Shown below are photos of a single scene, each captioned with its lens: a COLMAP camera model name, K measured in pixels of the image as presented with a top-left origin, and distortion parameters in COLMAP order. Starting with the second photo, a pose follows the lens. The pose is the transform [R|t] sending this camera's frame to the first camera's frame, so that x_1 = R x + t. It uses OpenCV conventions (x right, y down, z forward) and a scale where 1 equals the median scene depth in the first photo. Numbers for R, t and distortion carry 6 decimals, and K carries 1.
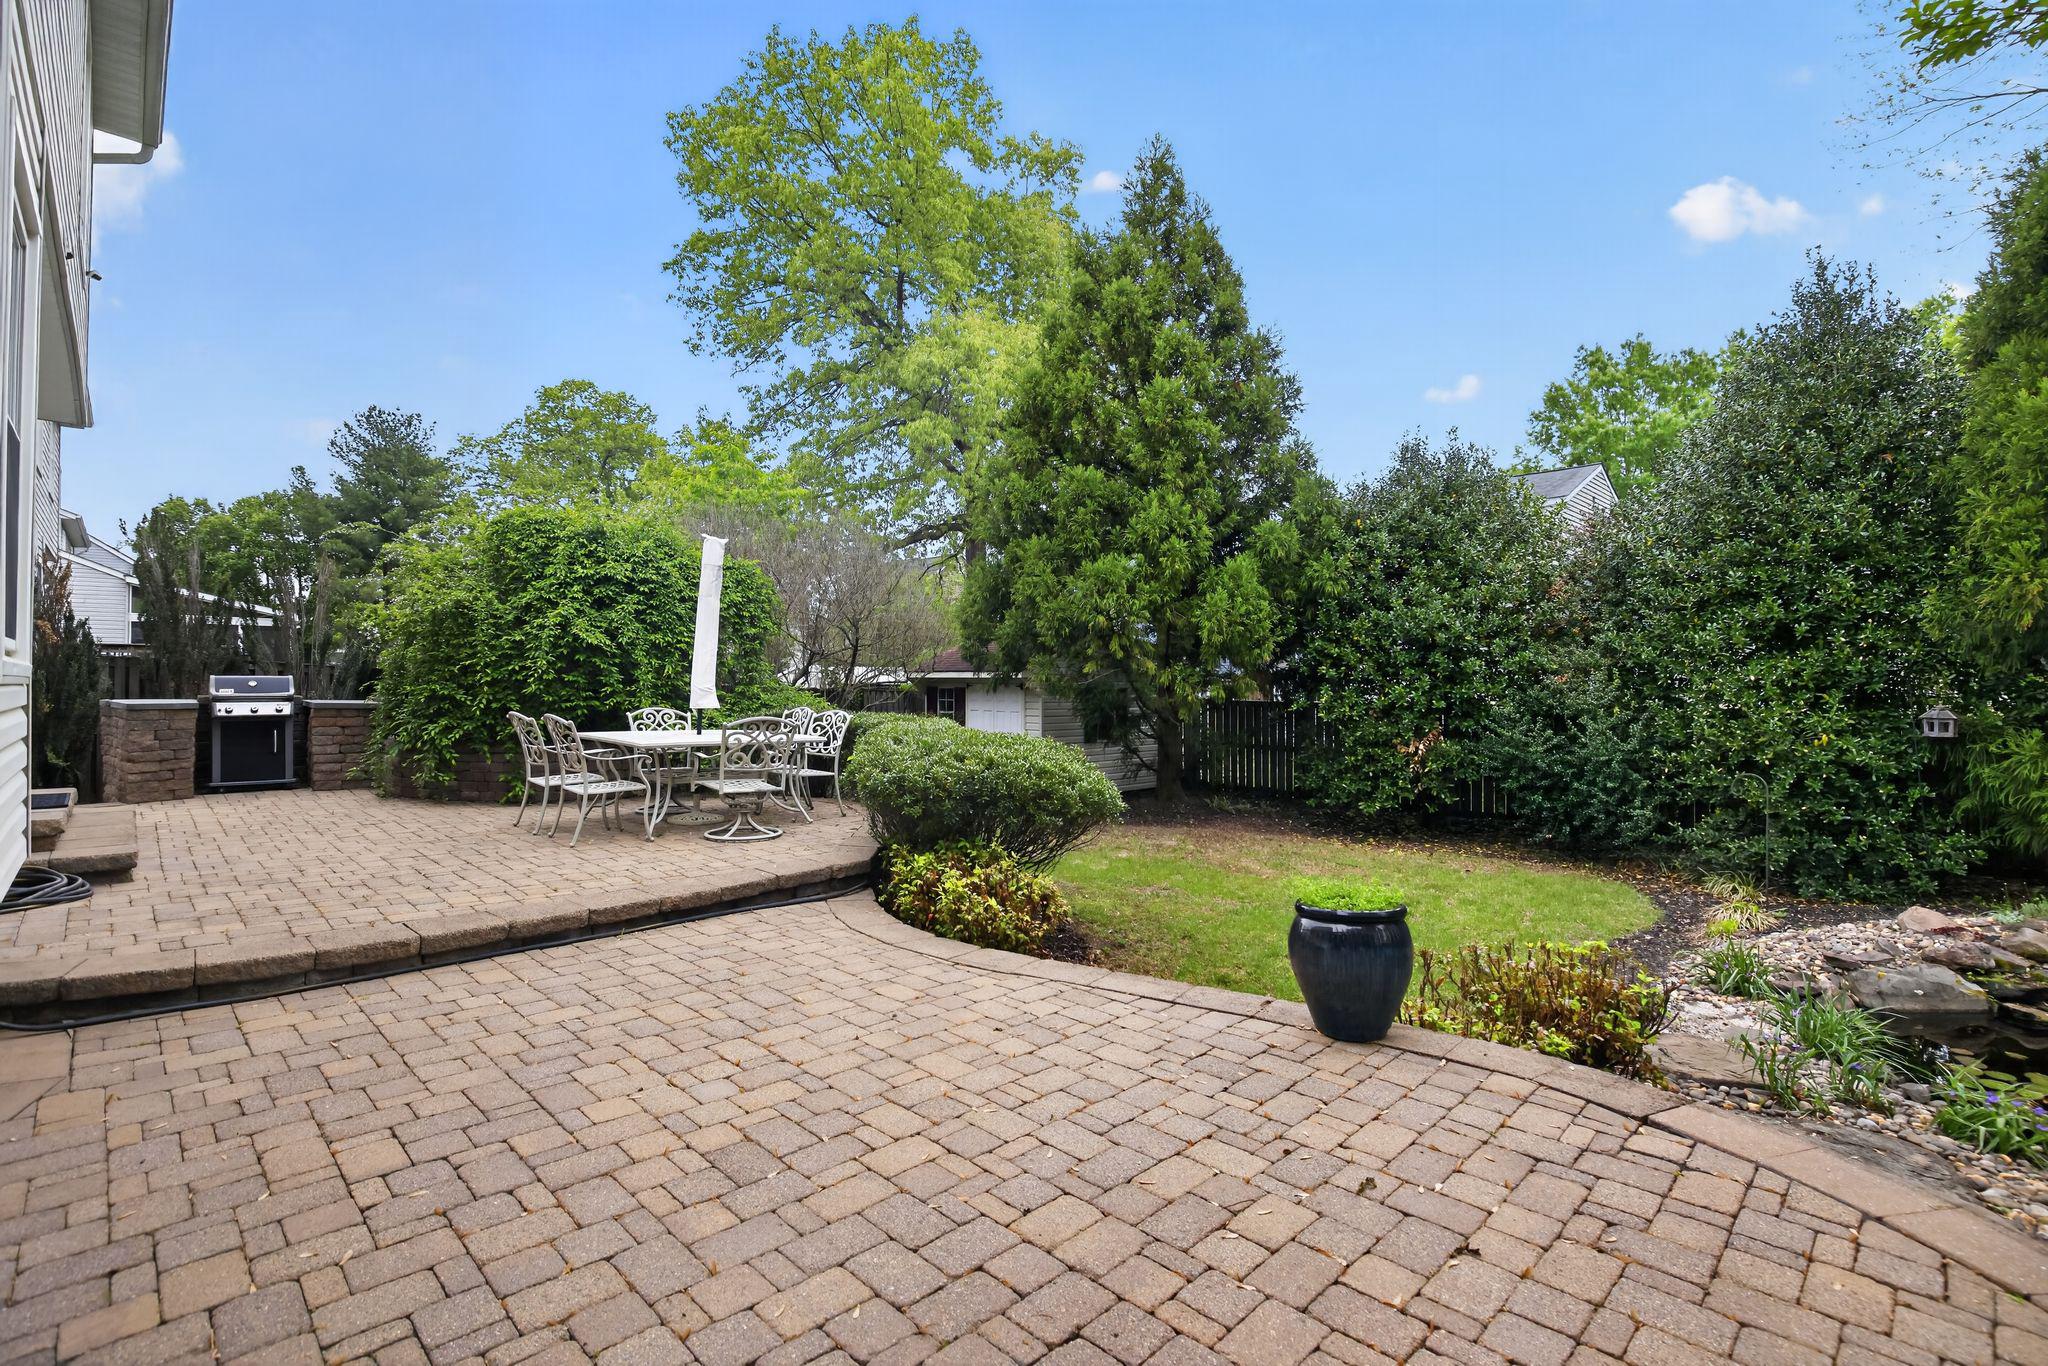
lens RADIAL K [[948.9, 0, 1031.7], [0, 948.9, 692.2], [0, 0, 1]] dist [-0.024592, 0.001604]
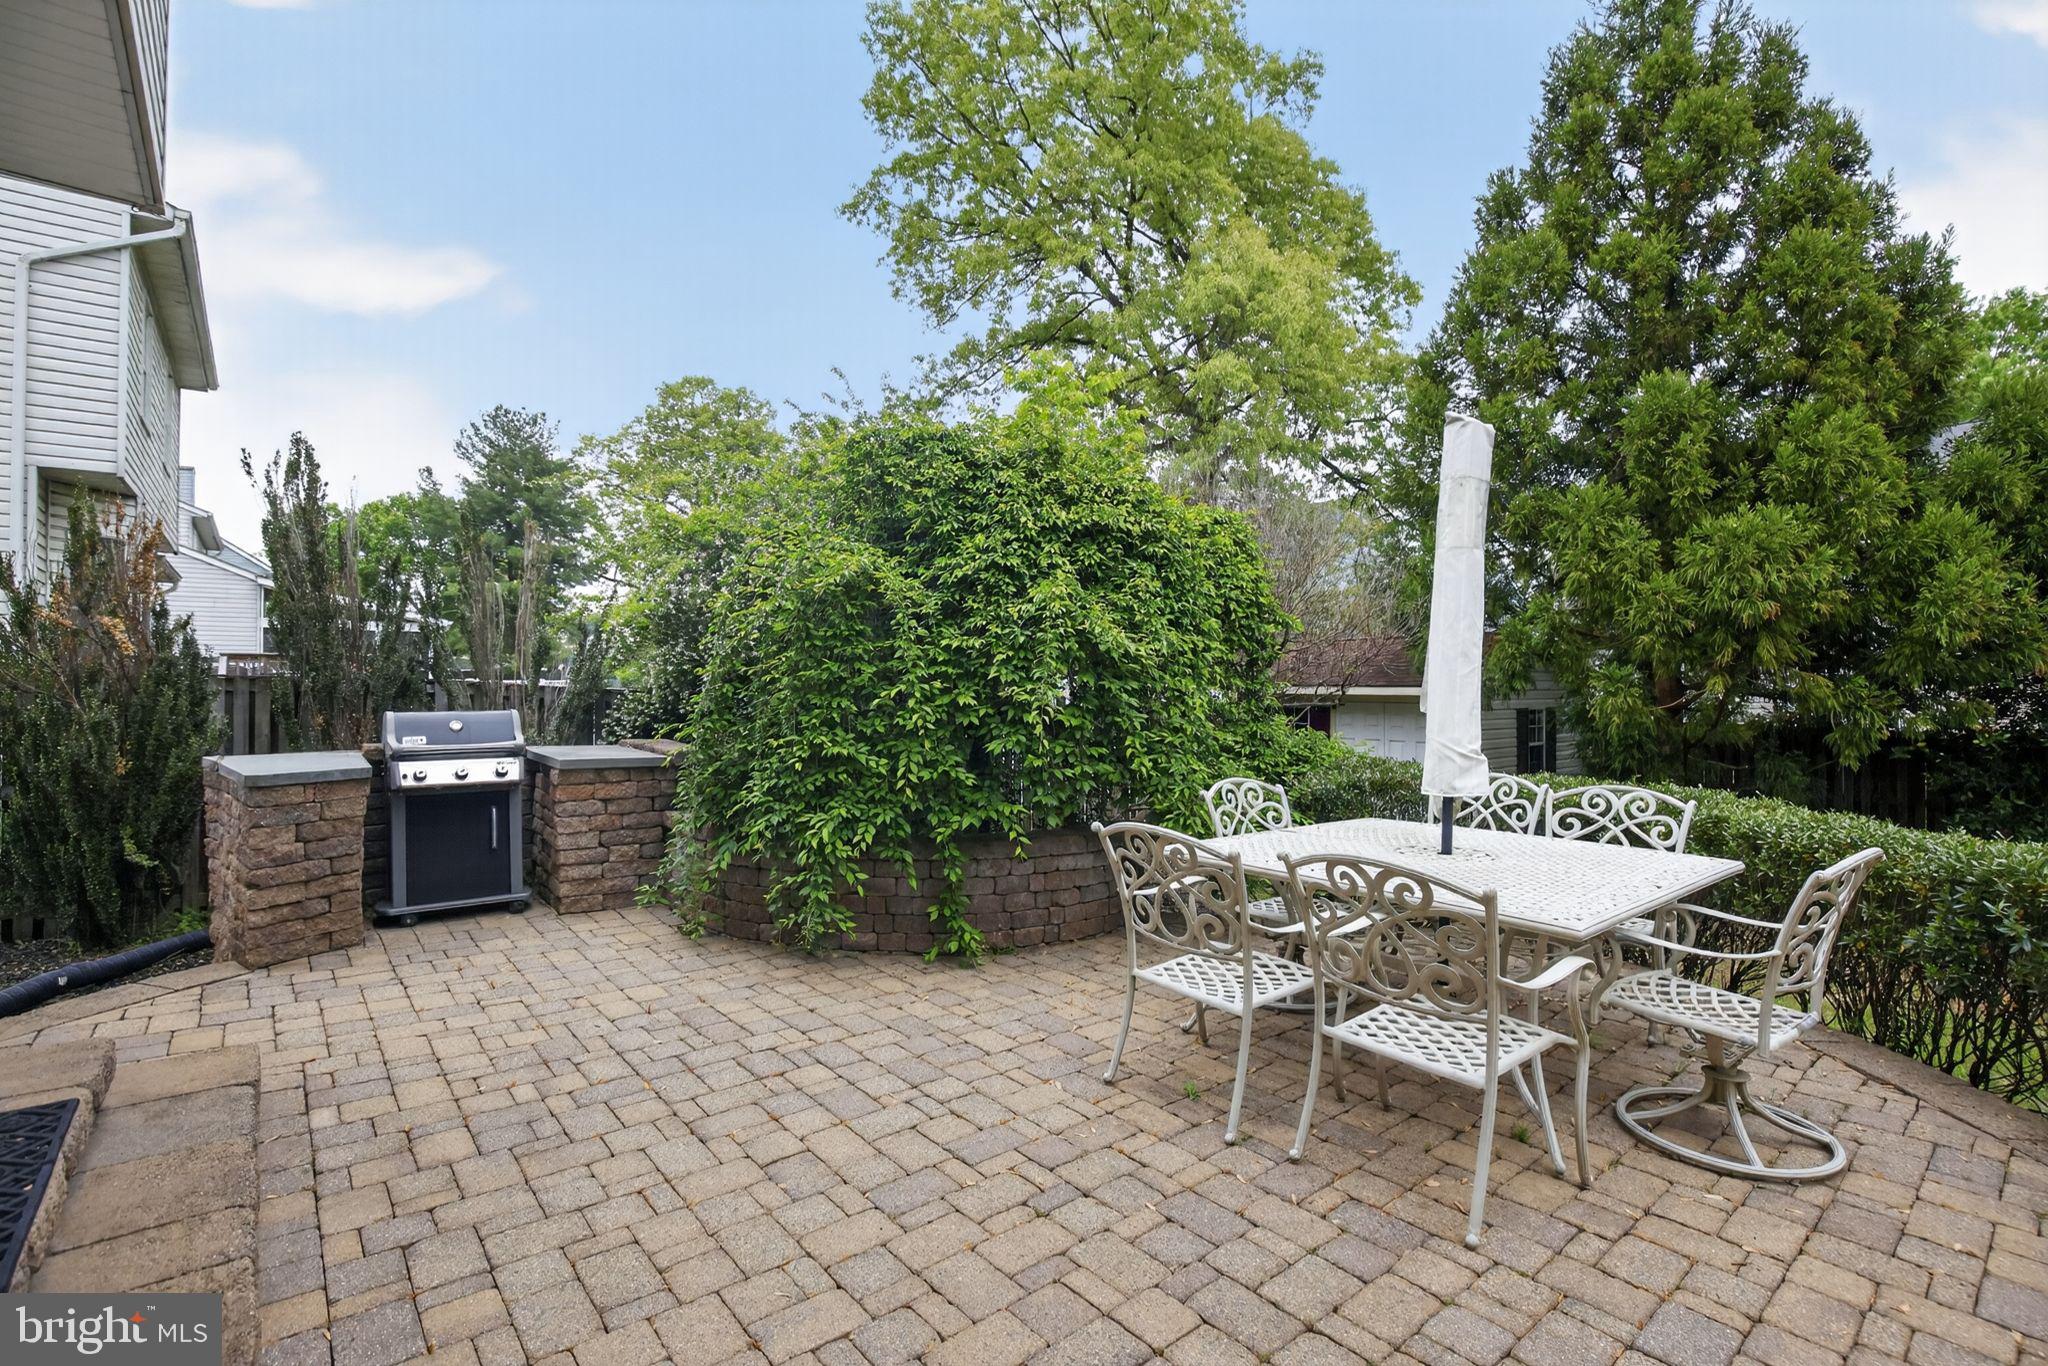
lens RADIAL K [[941.7, 0, 1024.0], [0, 941.7, 683.0], [0, 0, 1]] dist [-0.020296, -0.000537]
pose [[0.996415, -0.004765, -0.084464, -0.266608], [0.003873, 0.999935, -0.010723, -0.016789], [0.084509, 0.010357, 0.996369, 0.278401]]
